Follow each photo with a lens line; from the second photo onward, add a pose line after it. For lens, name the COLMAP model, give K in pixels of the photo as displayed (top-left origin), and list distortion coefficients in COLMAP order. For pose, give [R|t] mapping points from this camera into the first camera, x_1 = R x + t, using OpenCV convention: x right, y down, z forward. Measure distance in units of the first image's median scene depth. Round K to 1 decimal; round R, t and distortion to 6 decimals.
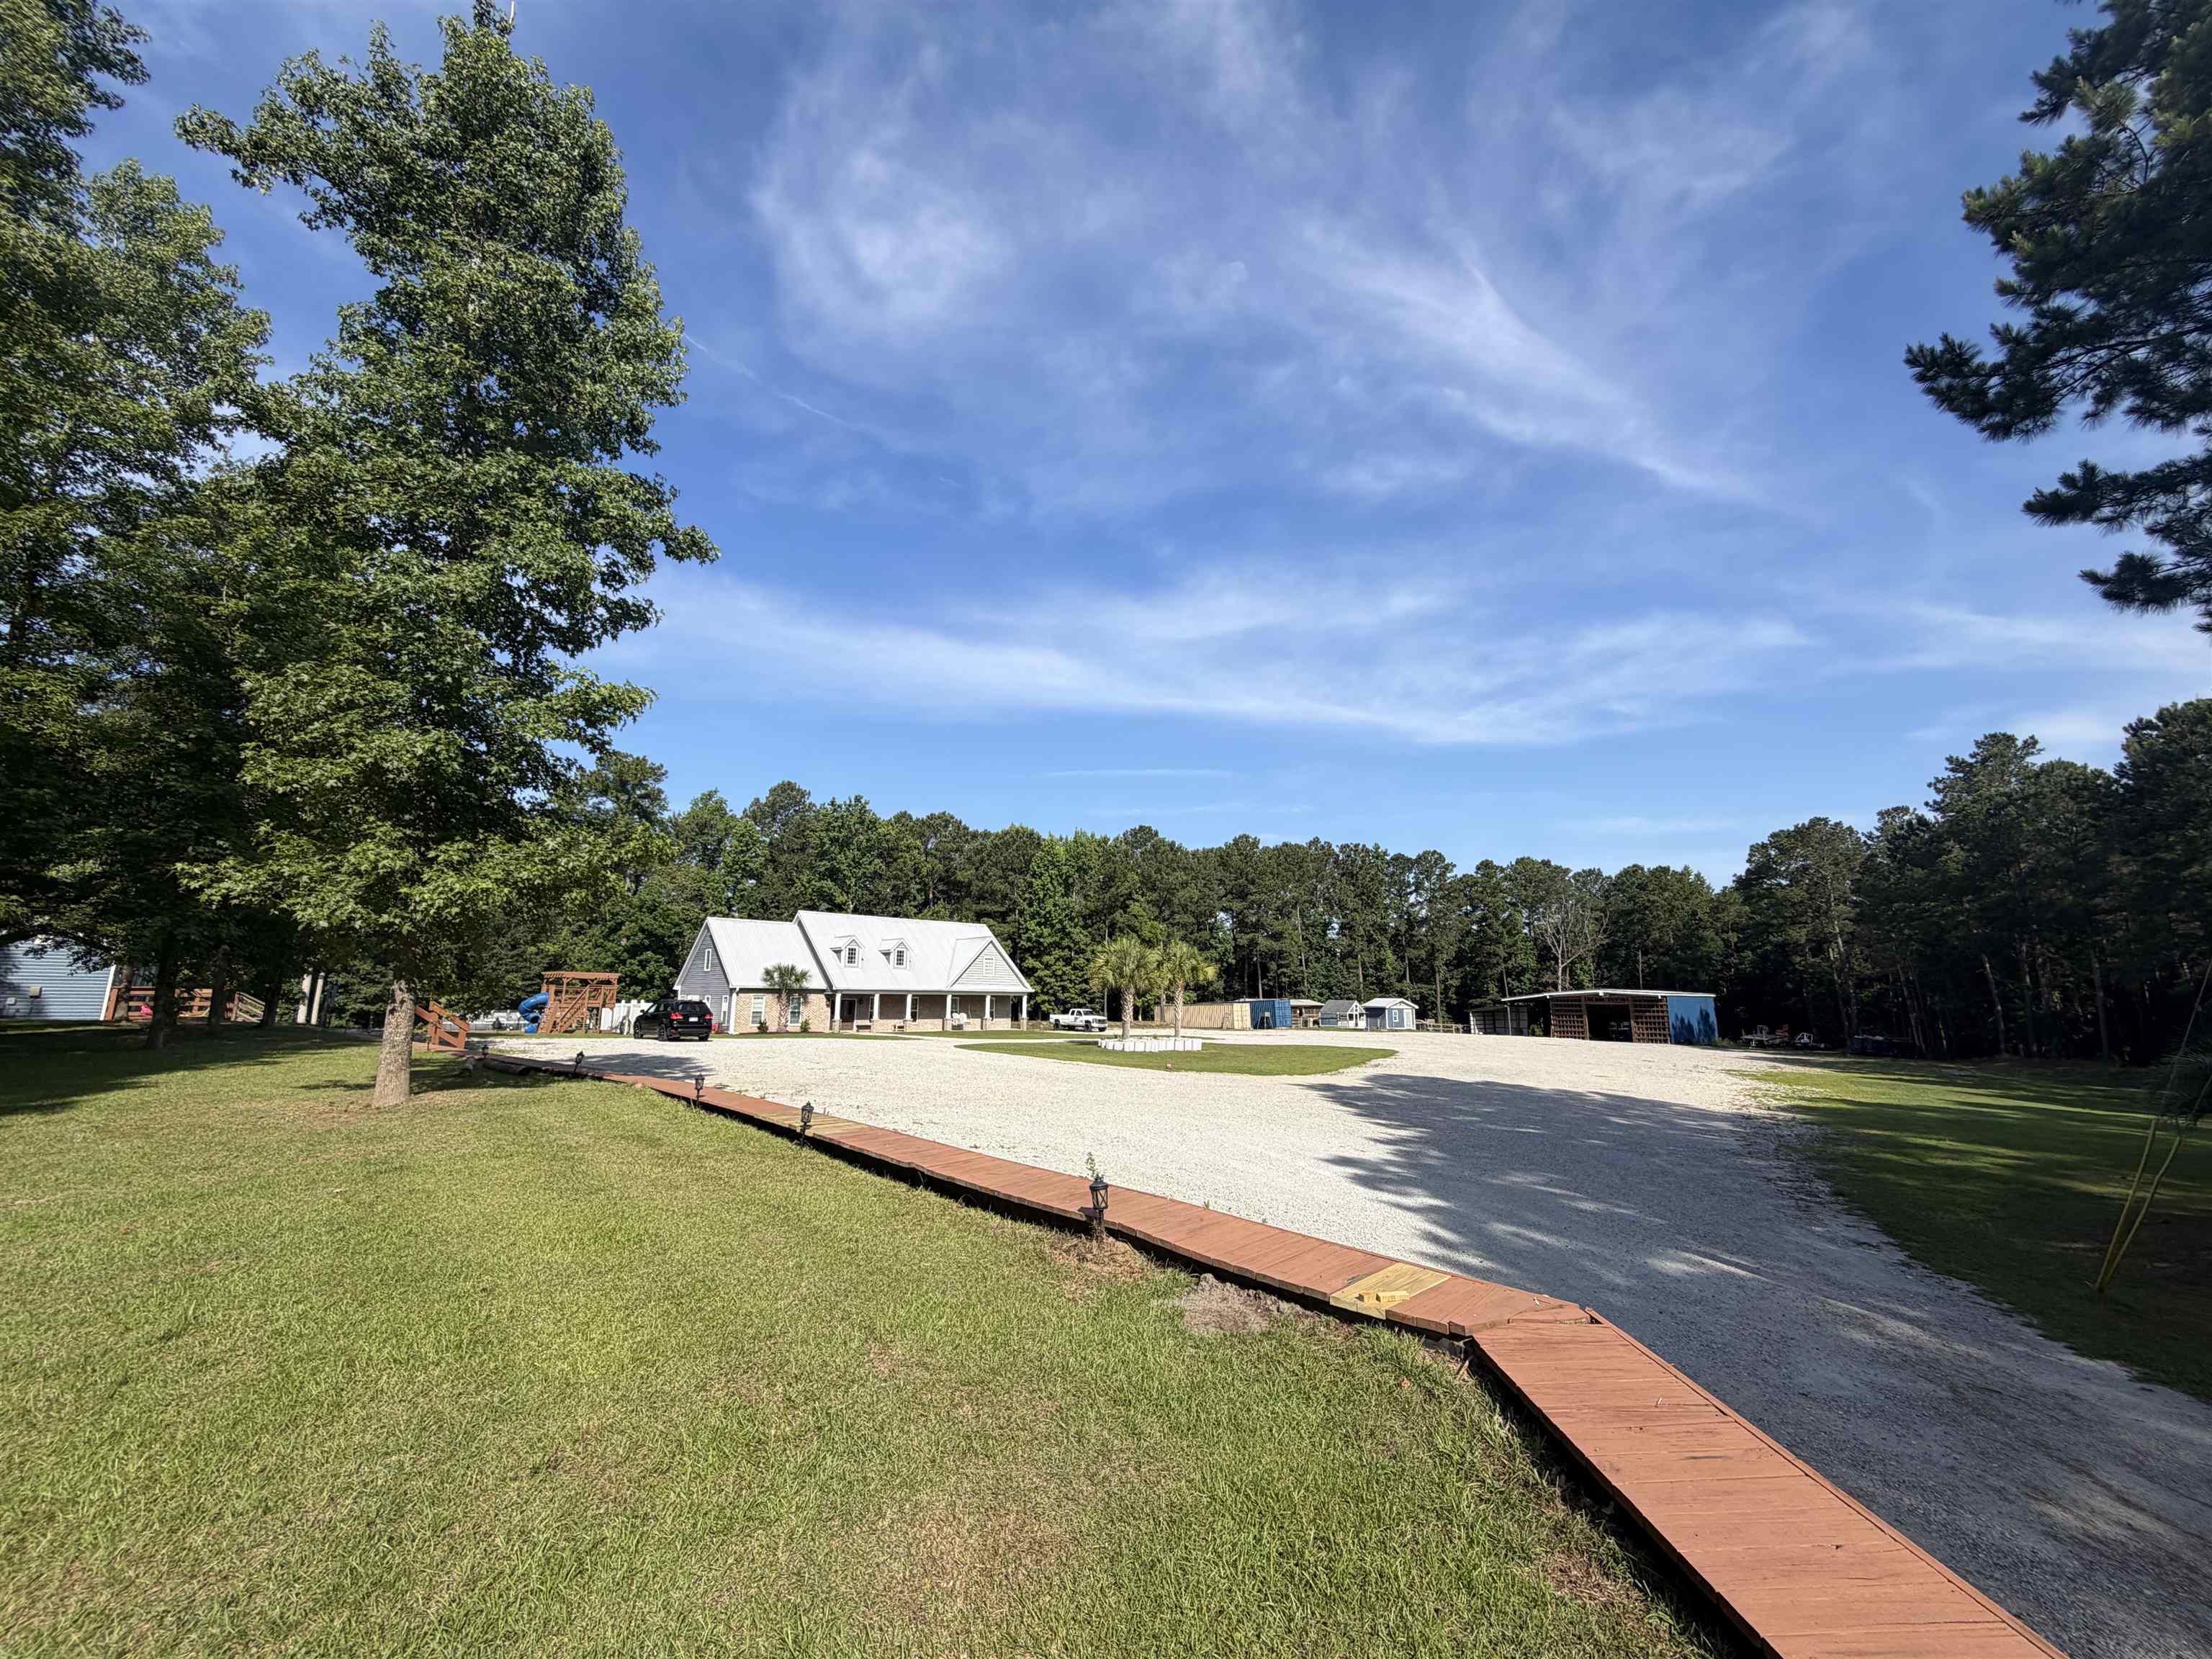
lens RADIAL K [[885.8, 0, 1099.7], [0, 885.8, 826.9], [0, 0, 1]] dist [-0.003360, 0.003104]
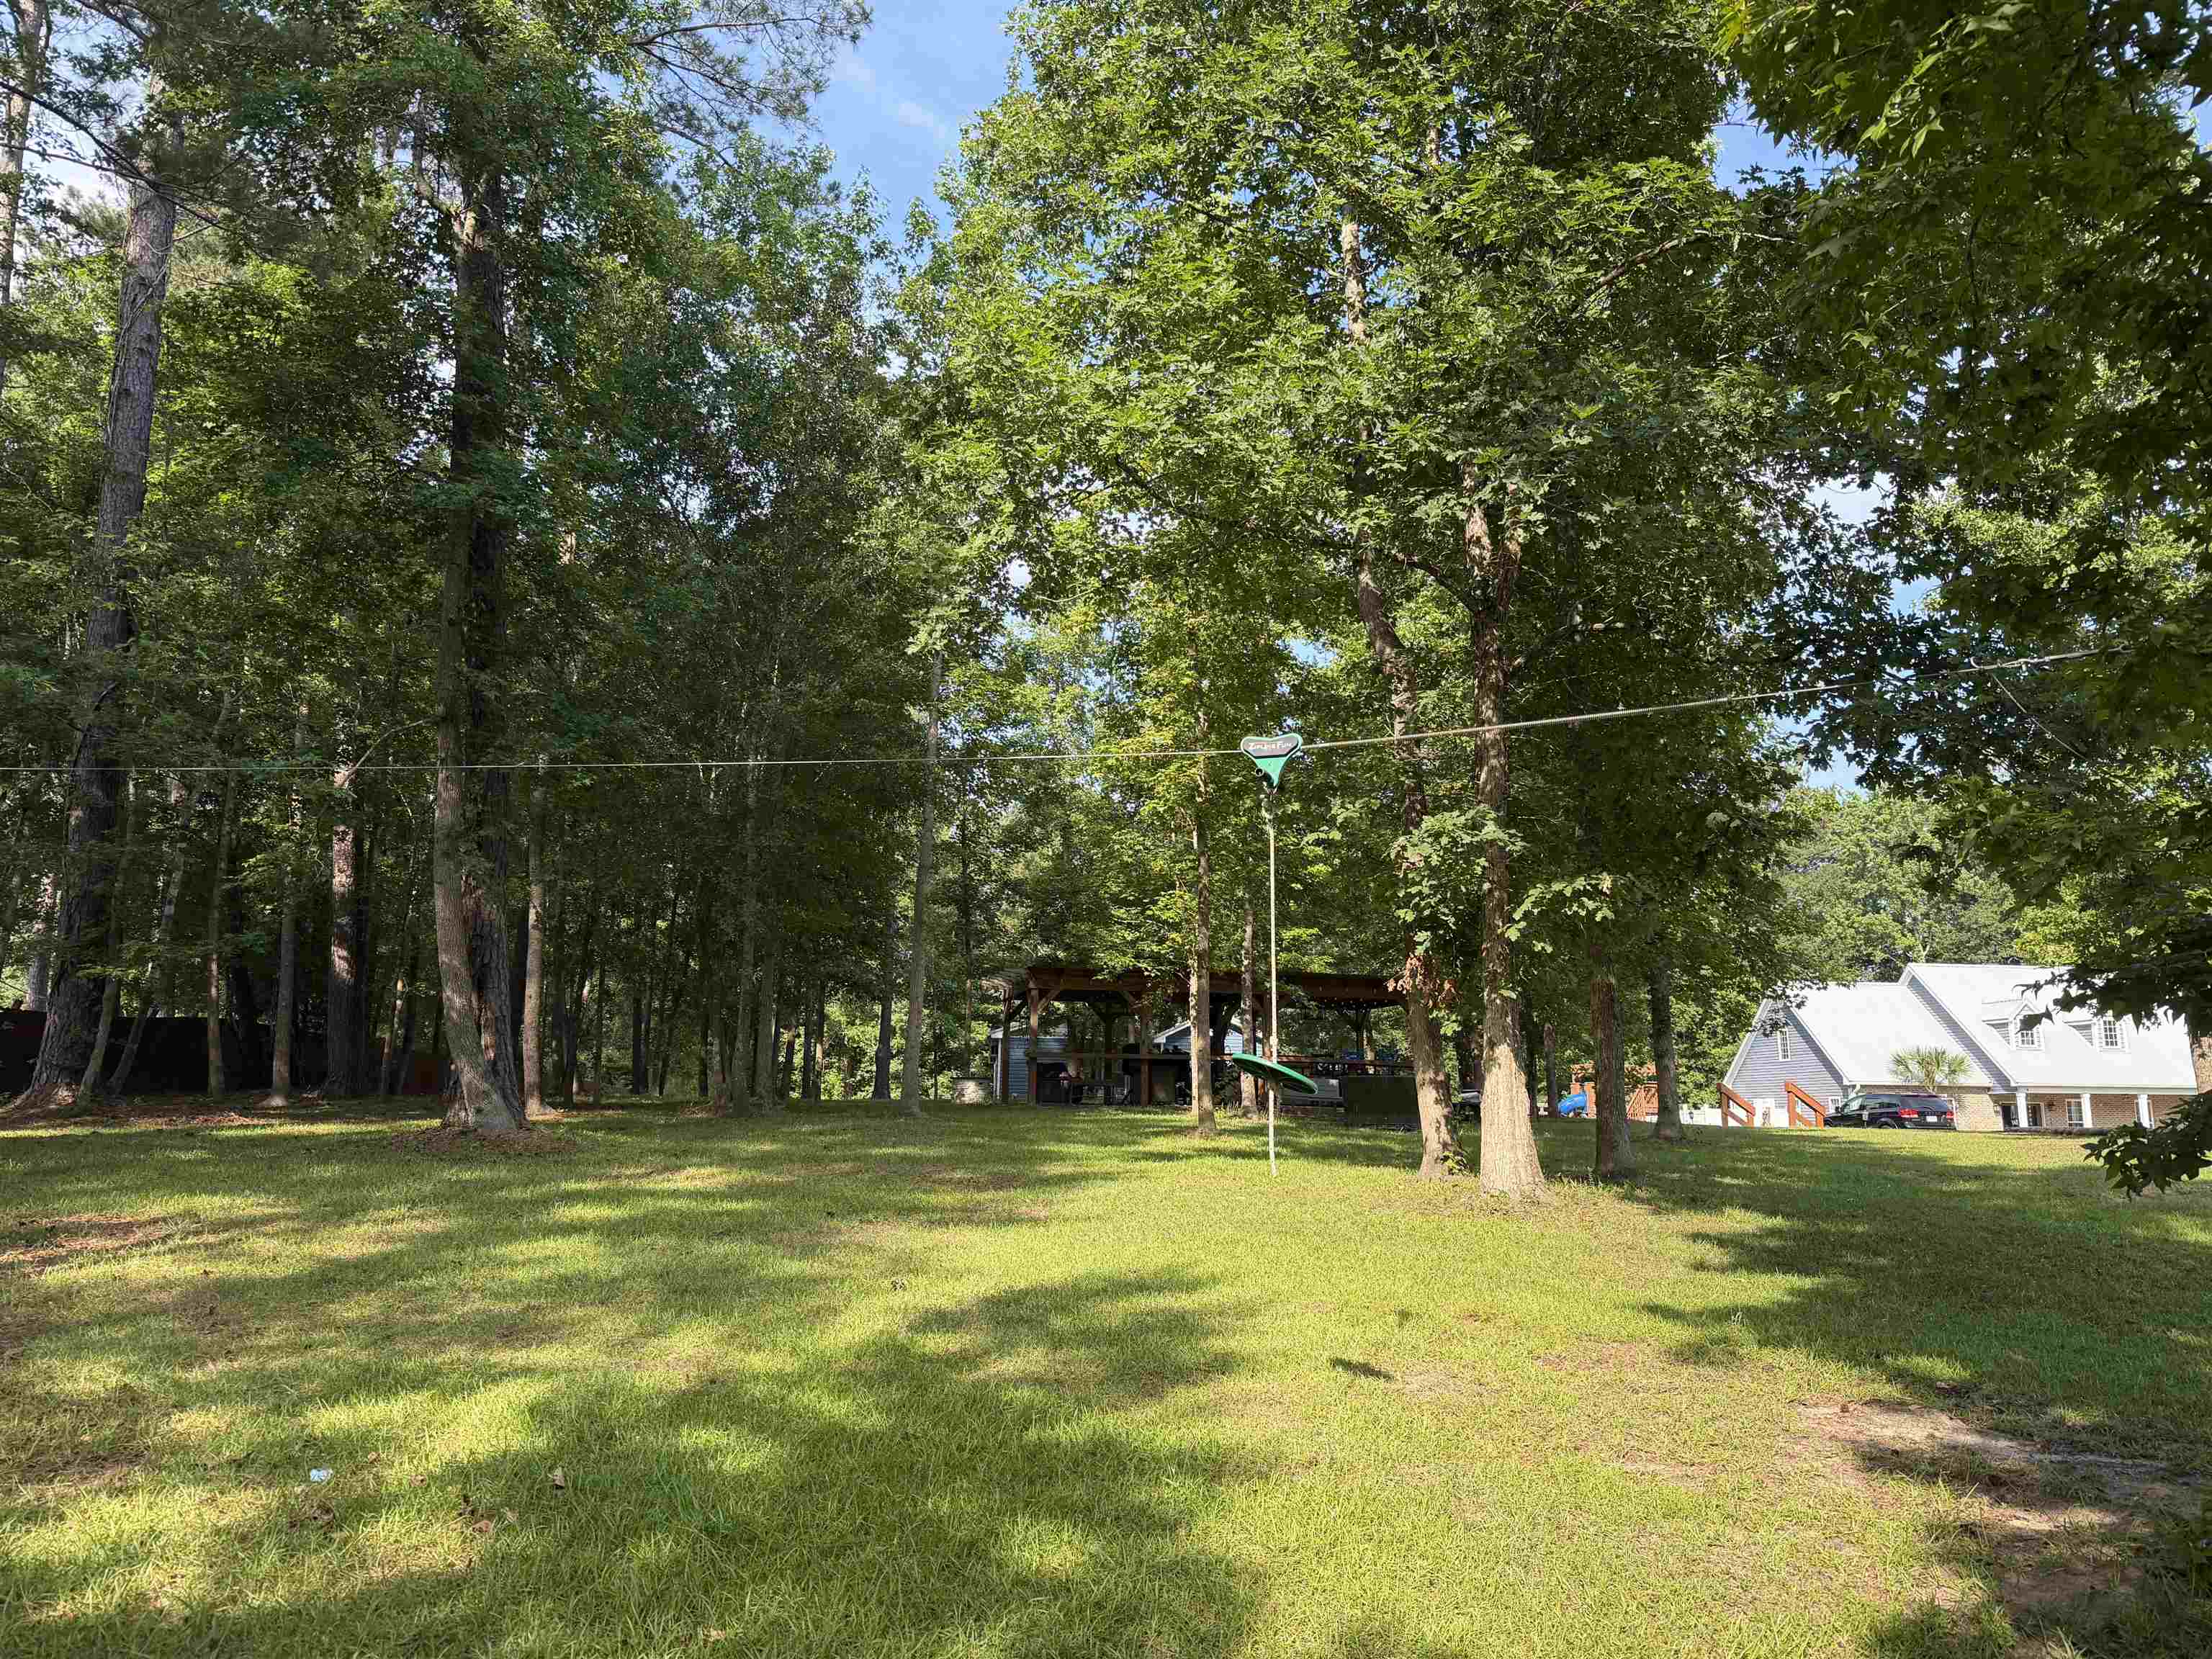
lens RADIAL K [[1553.0, 0, 1106.1], [0, 1553.0, 832.4], [0, 0, 1]] dist [0.054415, -0.067824]
pose [[0.821444, -0.105960, -0.560358, -0.159719], [0.109151, 0.993634, -0.027882, -0.025481], [0.559746, -0.038260, 0.827781, -0.212928]]
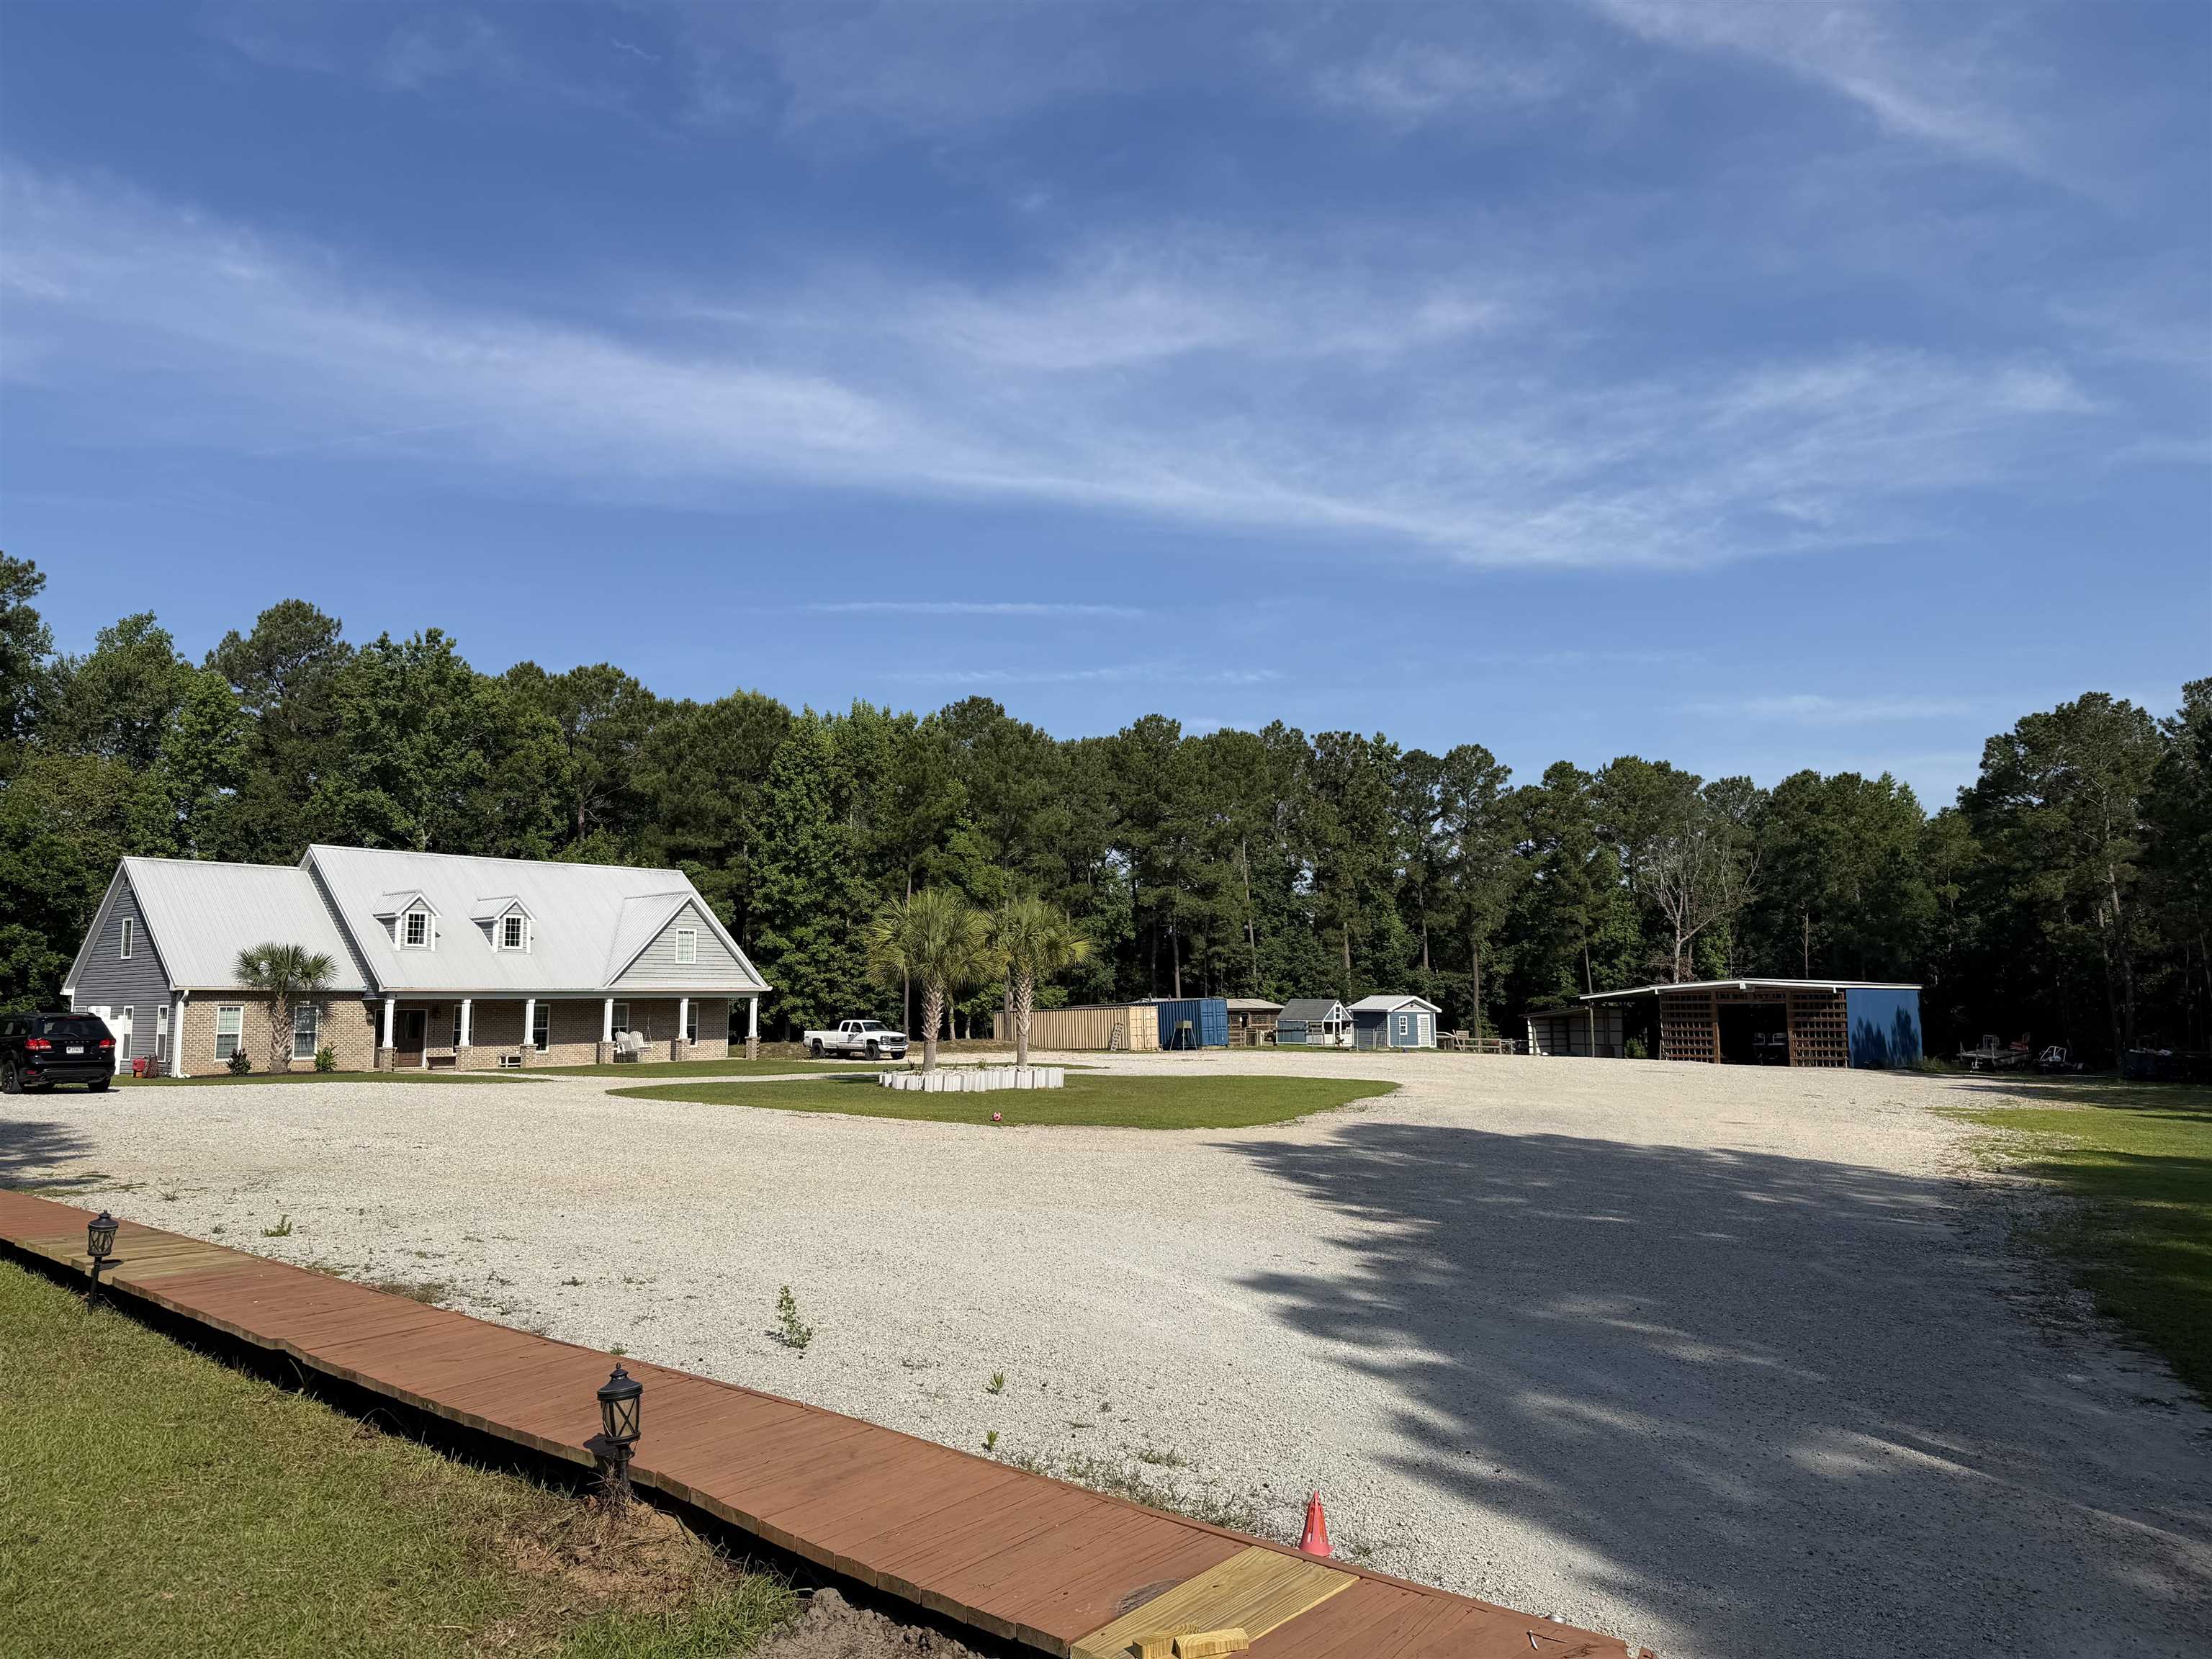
lens RADIAL K [[1553.0, 0, 1094.9], [0, 1553.0, 818.2], [0, 0, 1]] dist [0.054415, -0.067824]
pose [[0.993014, 0.002398, 0.117975, 0.012576], [-0.011044, 0.997293, 0.072691, 0.005650], [-0.117481, -0.073486, 0.990352, 0.019858]]
